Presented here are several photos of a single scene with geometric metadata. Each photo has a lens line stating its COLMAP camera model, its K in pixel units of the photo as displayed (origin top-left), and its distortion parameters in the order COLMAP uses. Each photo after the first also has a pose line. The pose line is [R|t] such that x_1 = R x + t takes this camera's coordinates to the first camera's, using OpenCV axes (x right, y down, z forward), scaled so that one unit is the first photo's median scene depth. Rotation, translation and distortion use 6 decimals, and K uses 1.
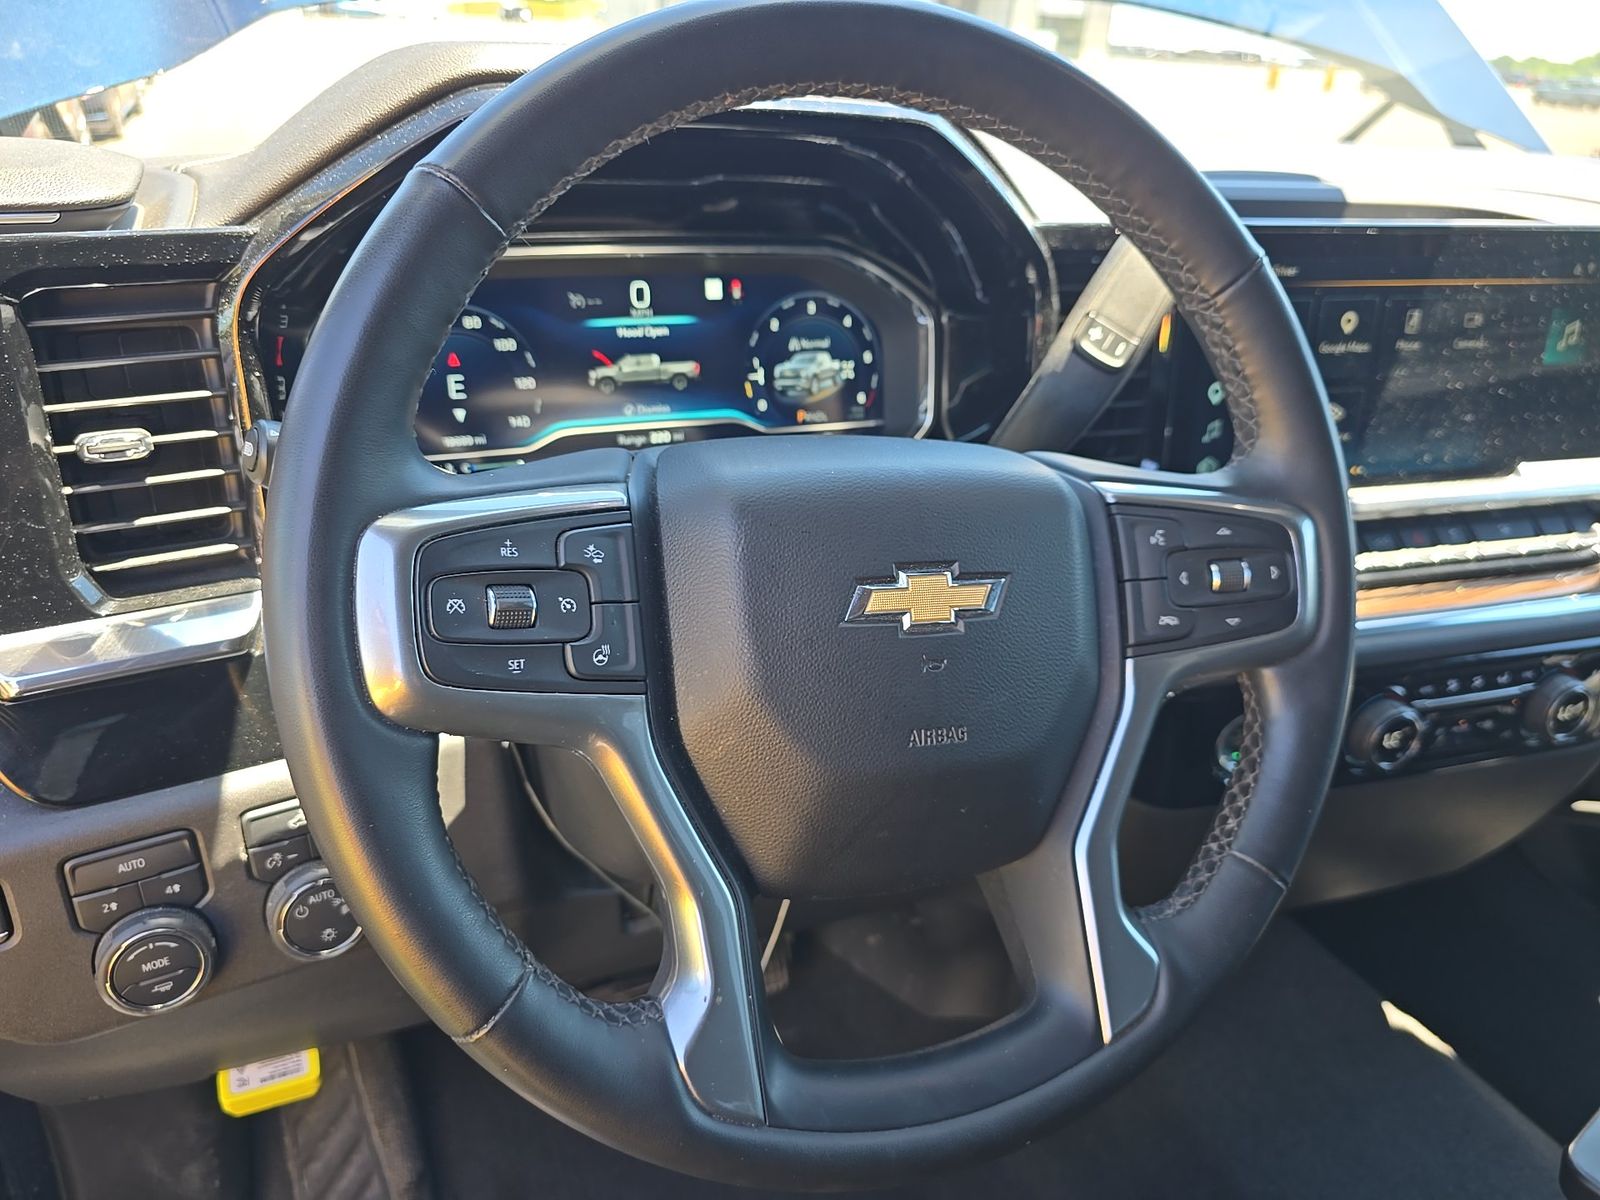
lens RADIAL K [[1170.6, 0, 797.8], [0, 1170.6, 596.1], [0, 0, 1]] dist [0.004957, -0.001637]
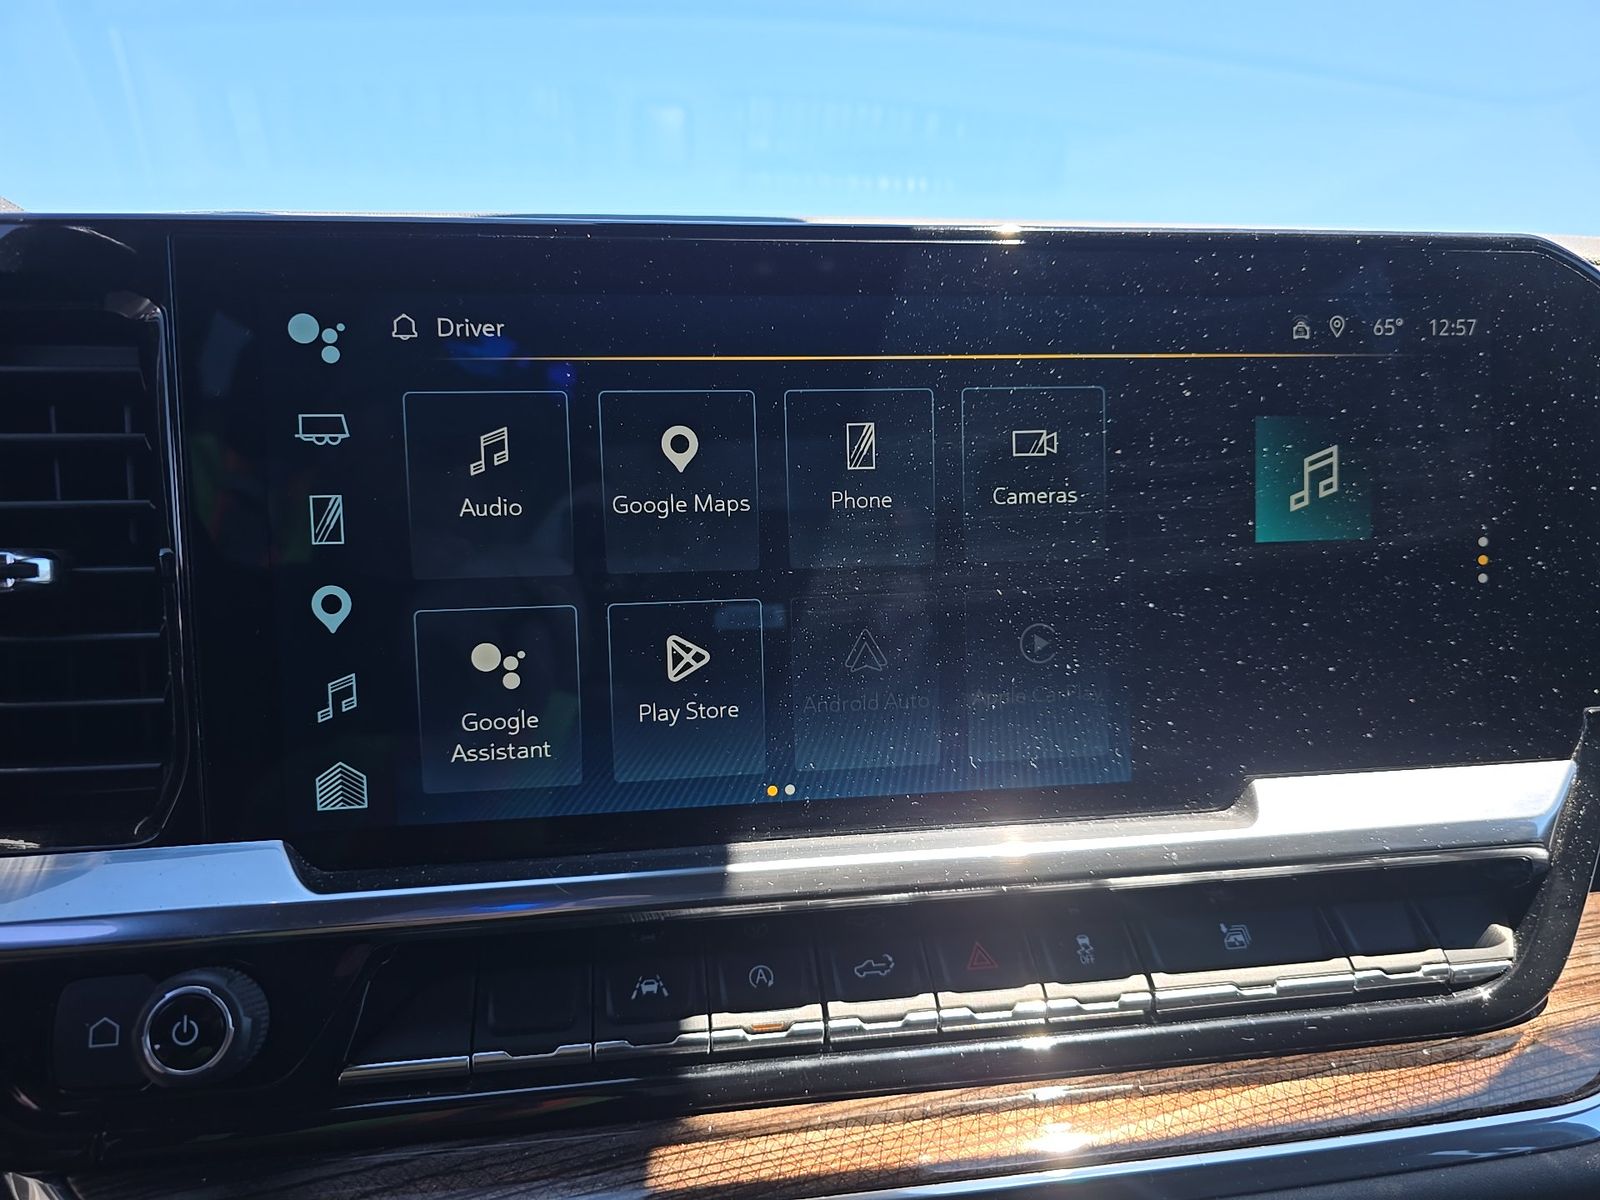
lens RADIAL K [[1170.6, 0, 801.4], [0, 1170.6, 605.4], [0, 0, 1]] dist [0.004957, -0.001637]
pose [[0.981061, -0.033037, -0.190860, 0.559006], [-0.022309, 0.959517, -0.280765, -0.053101], [0.192409, 0.279706, 0.940608, 0.579307]]
